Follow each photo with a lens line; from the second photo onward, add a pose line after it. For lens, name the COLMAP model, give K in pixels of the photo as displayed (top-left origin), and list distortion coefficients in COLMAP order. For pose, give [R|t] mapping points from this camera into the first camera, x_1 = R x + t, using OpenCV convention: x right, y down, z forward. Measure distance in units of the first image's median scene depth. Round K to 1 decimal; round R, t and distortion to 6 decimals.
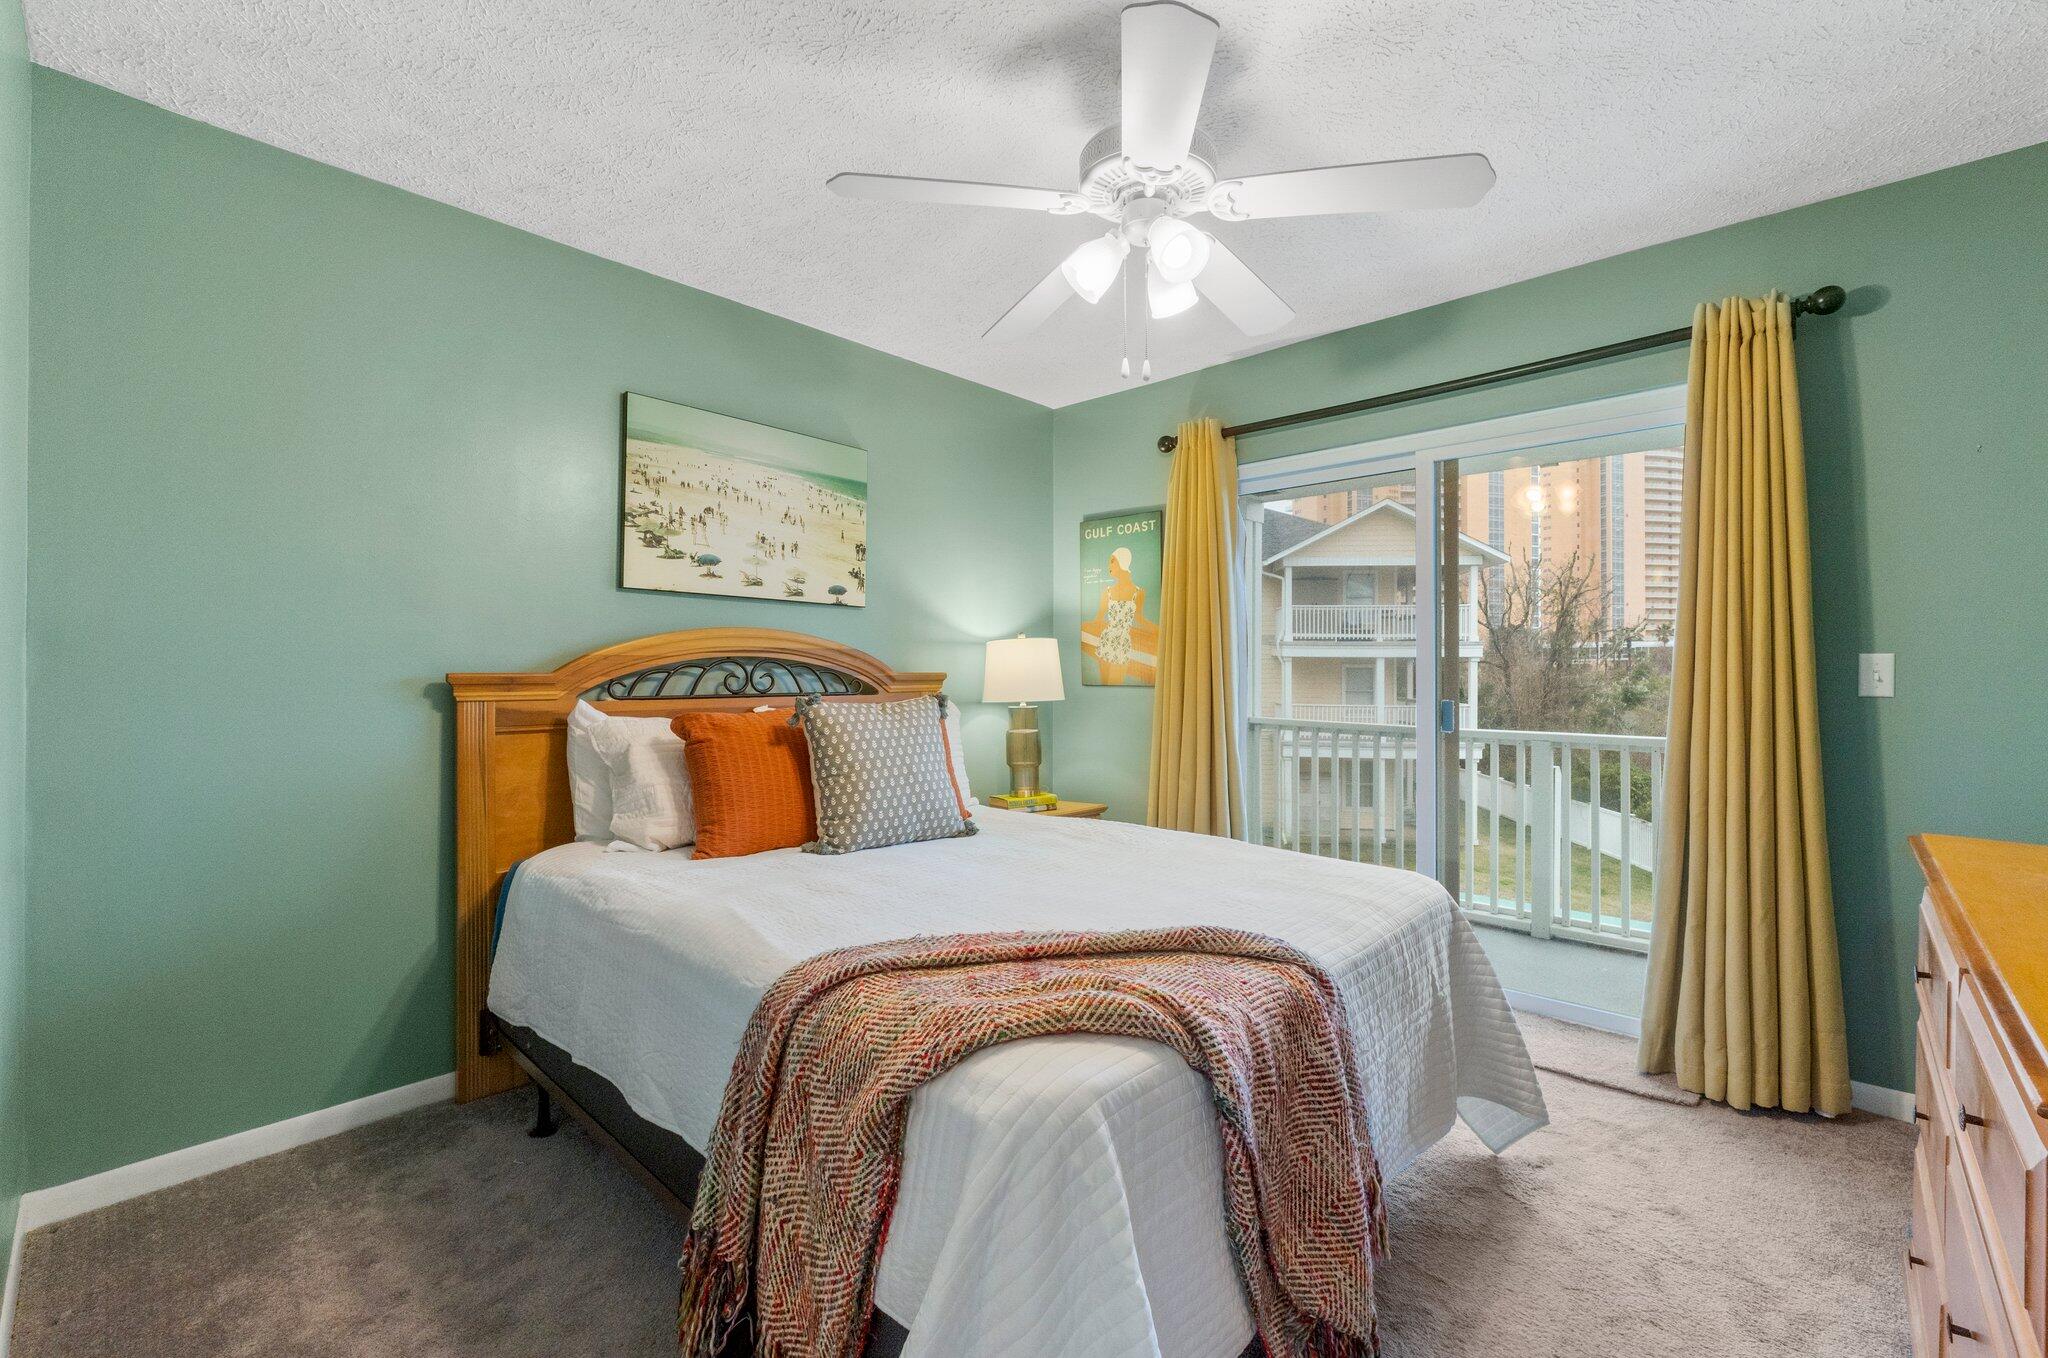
lens RADIAL K [[863.4, 0, 1028.4], [0, 863.4, 664.5], [0, 0, 1]] dist [-0.004626, -0.000312]
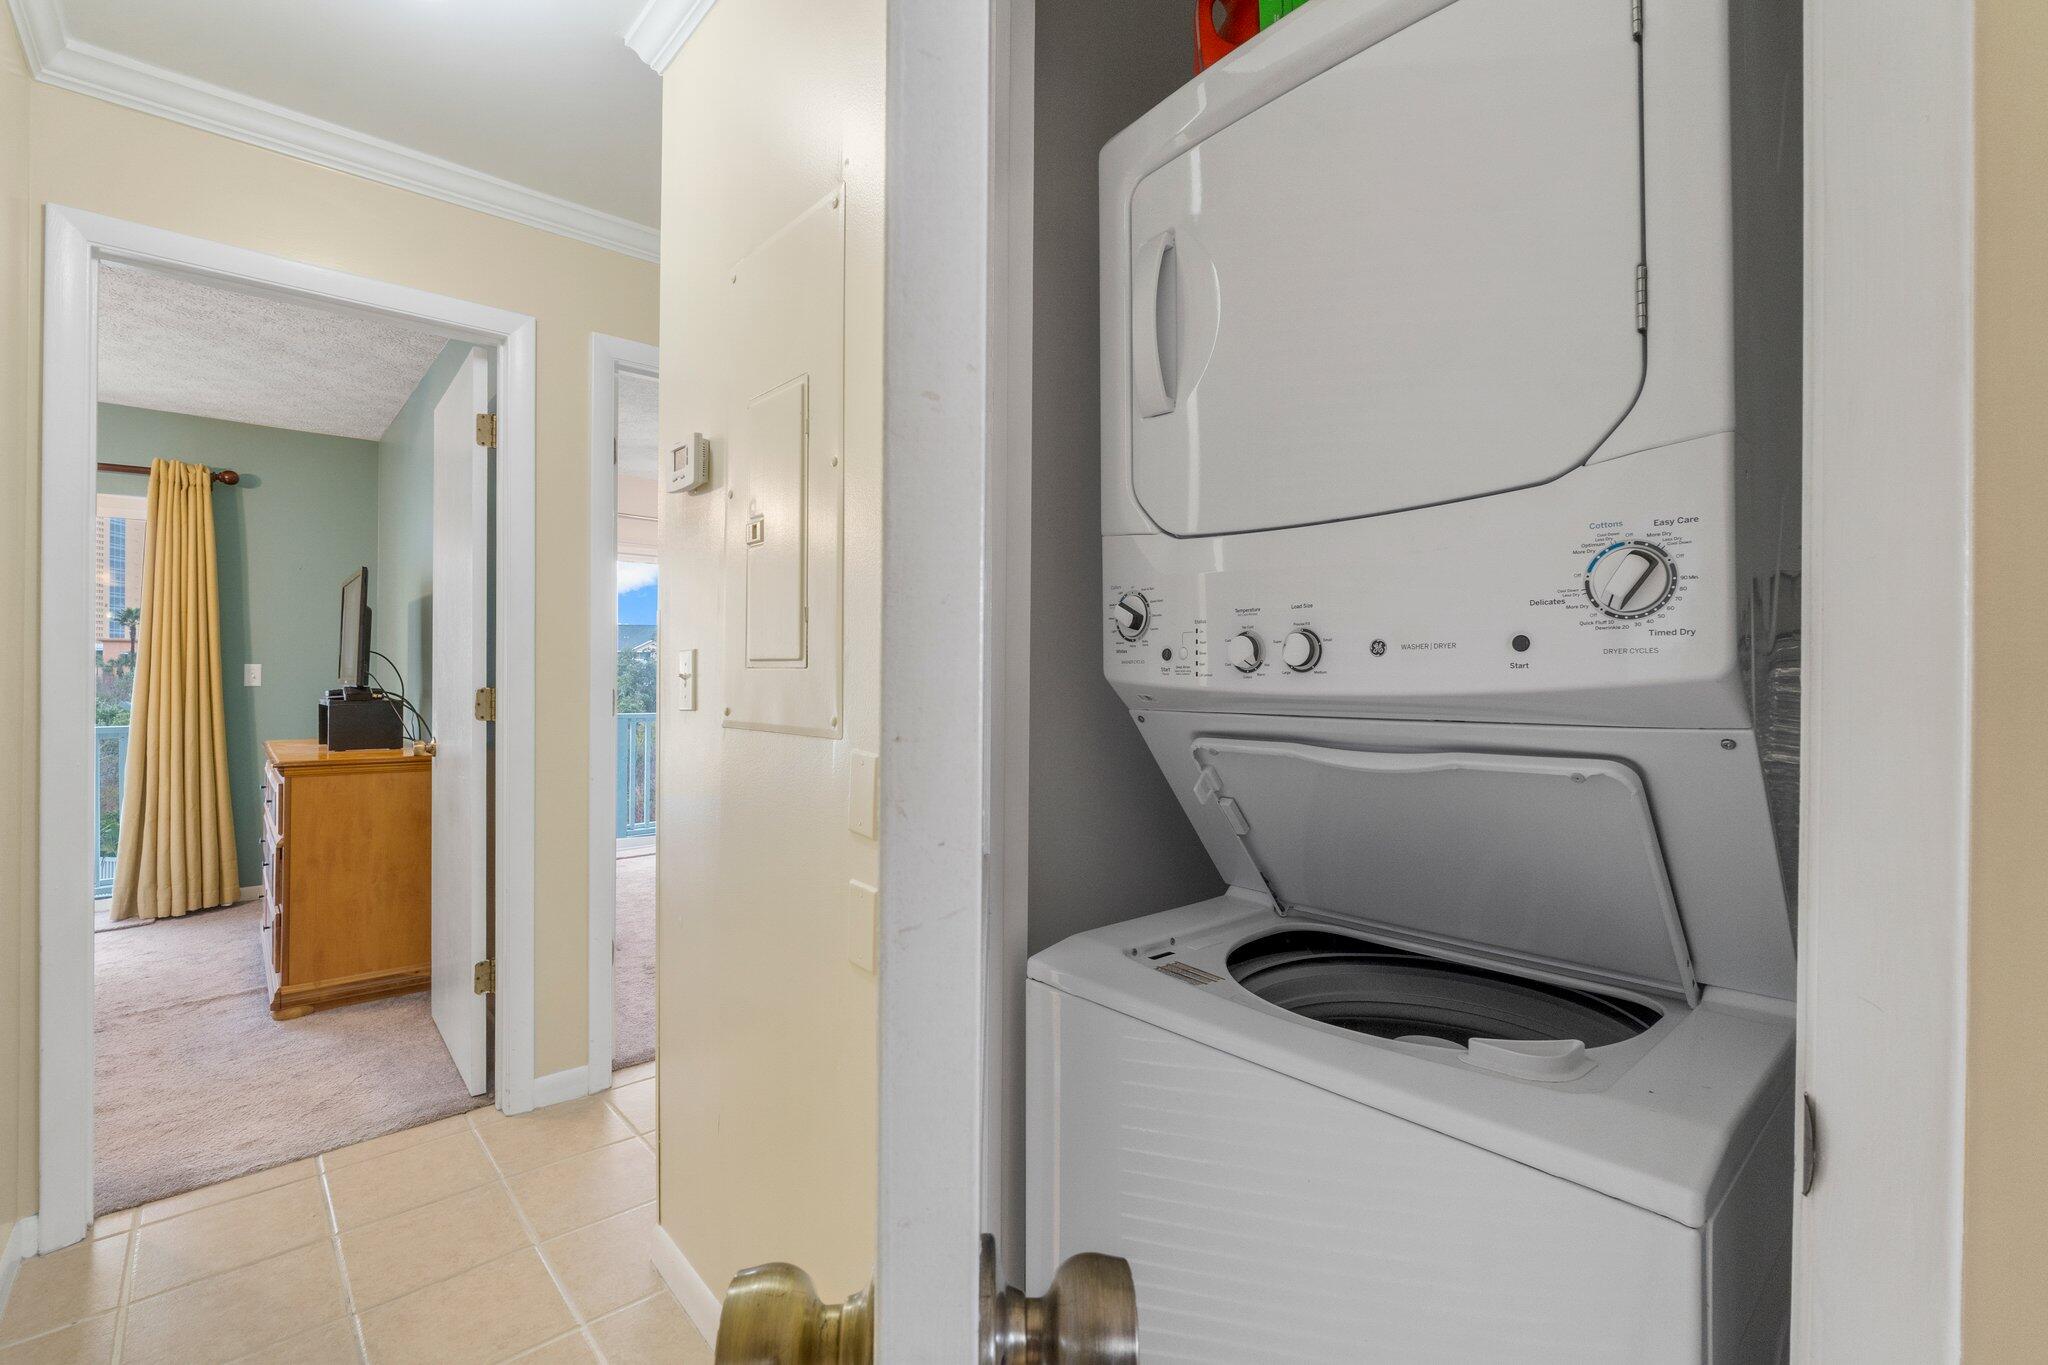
lens RADIAL K [[894.7, 0, 1023.8], [0, 894.7, 675.7], [0, 0, 1]] dist [-0.003466, -0.000698]
pose [[0.097791, -0.000849, 0.995207, -0.848756], [-0.007088, 0.999974, 0.001550, -0.001976], [-0.995182, -0.007206, 0.097783, -0.930531]]
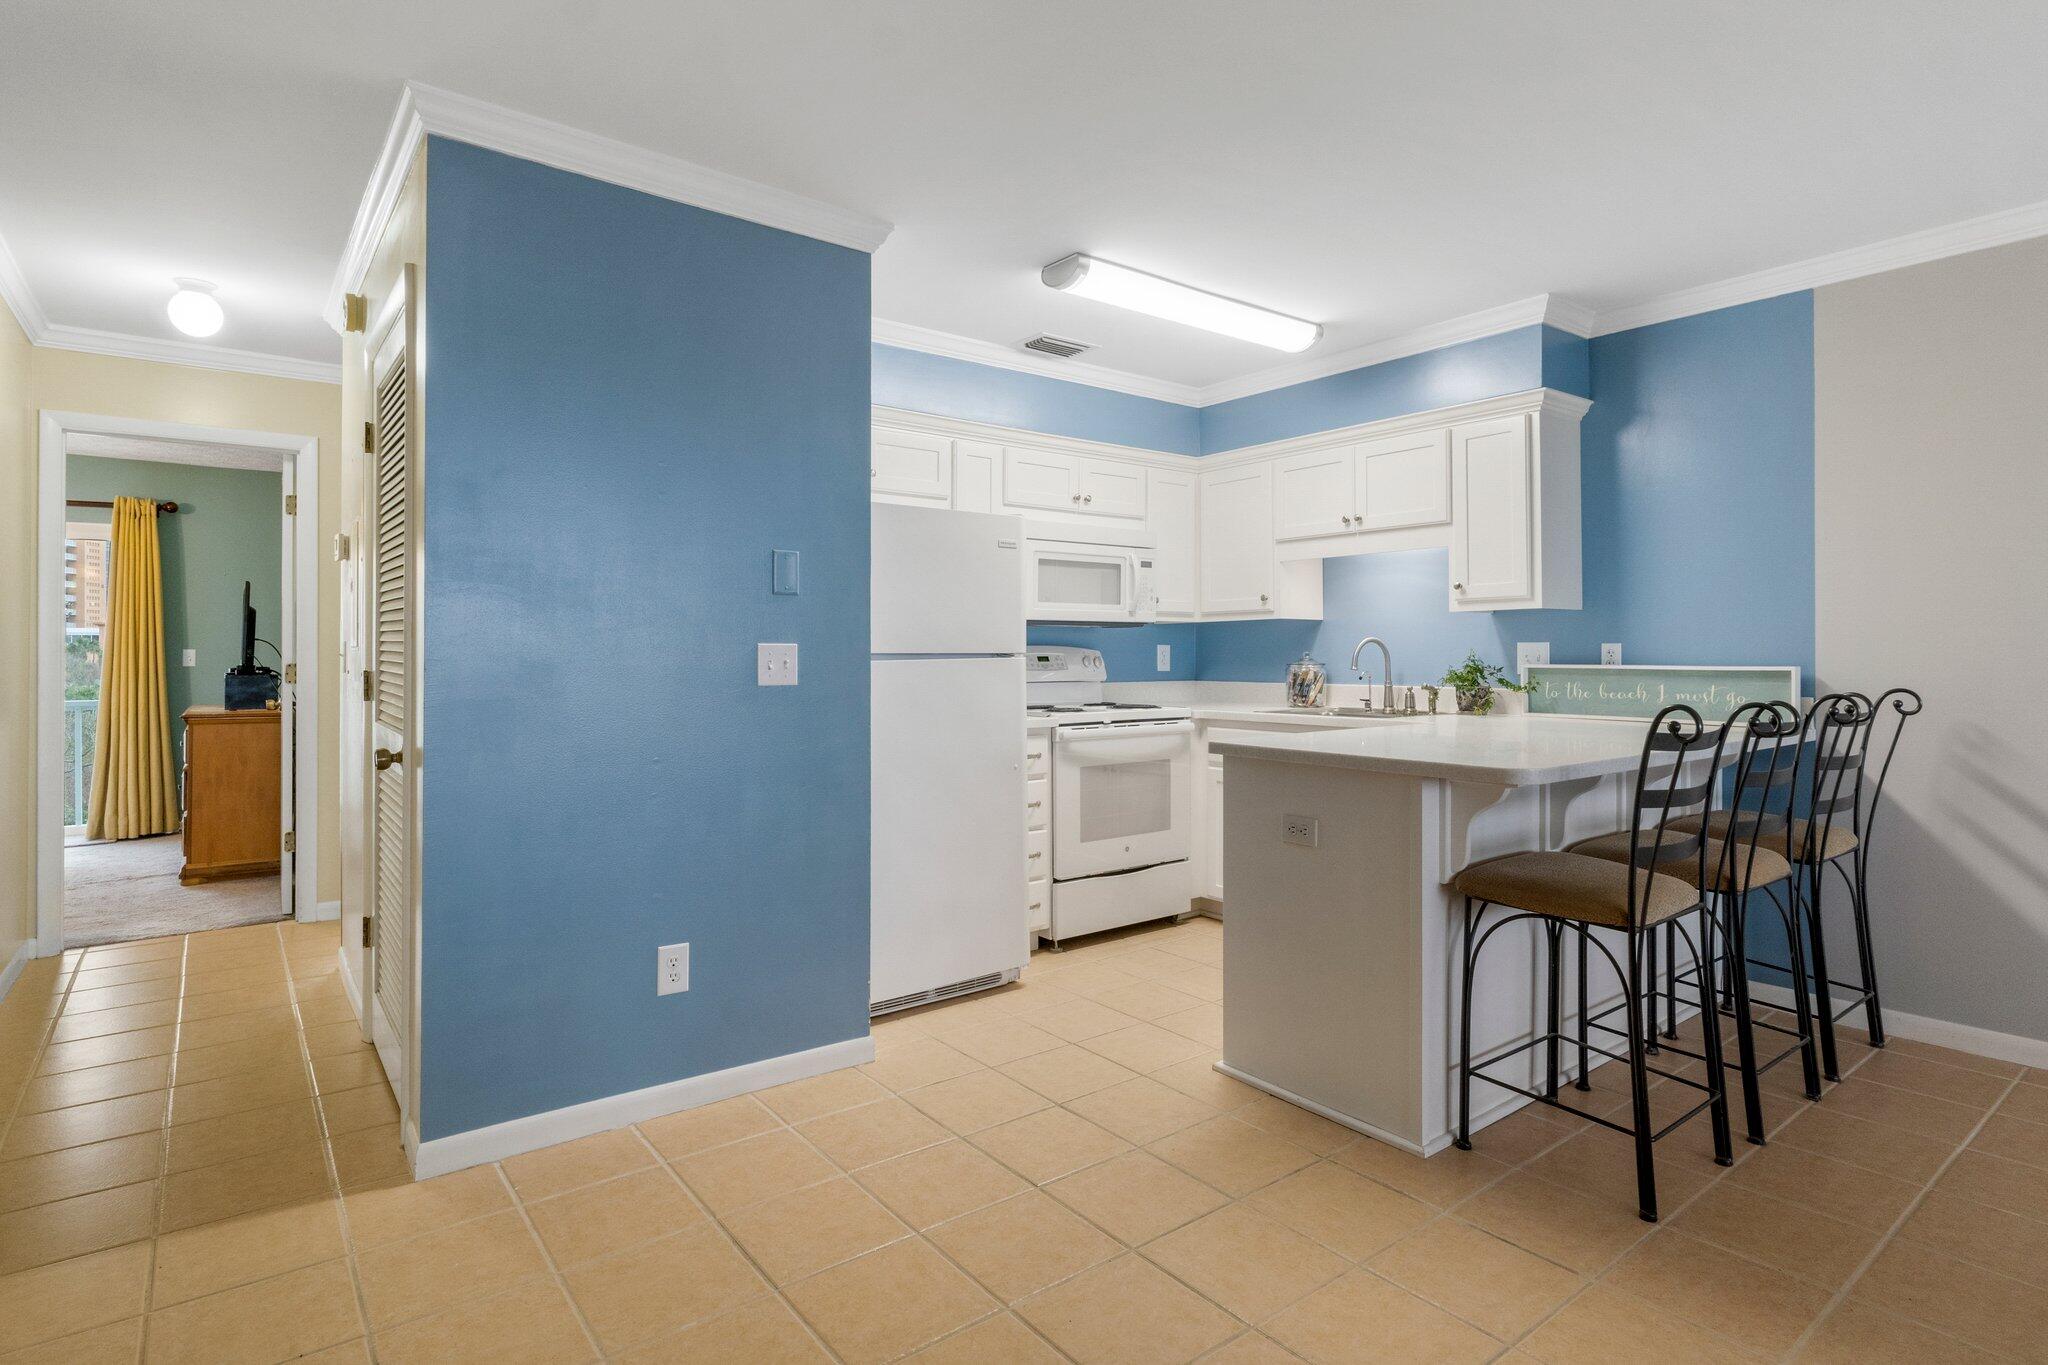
lens RADIAL K [[1048.5, 0, 1027.3], [0, 1048.5, 653.0], [0, 0, 1]] dist [-0.001673, -0.000412]
pose [[0.174131, 0.002536, 0.984719, -1.604813], [-0.002352, 0.999995, -0.002160, -0.001142], [-0.984720, -0.001940, 0.174136, -1.948740]]
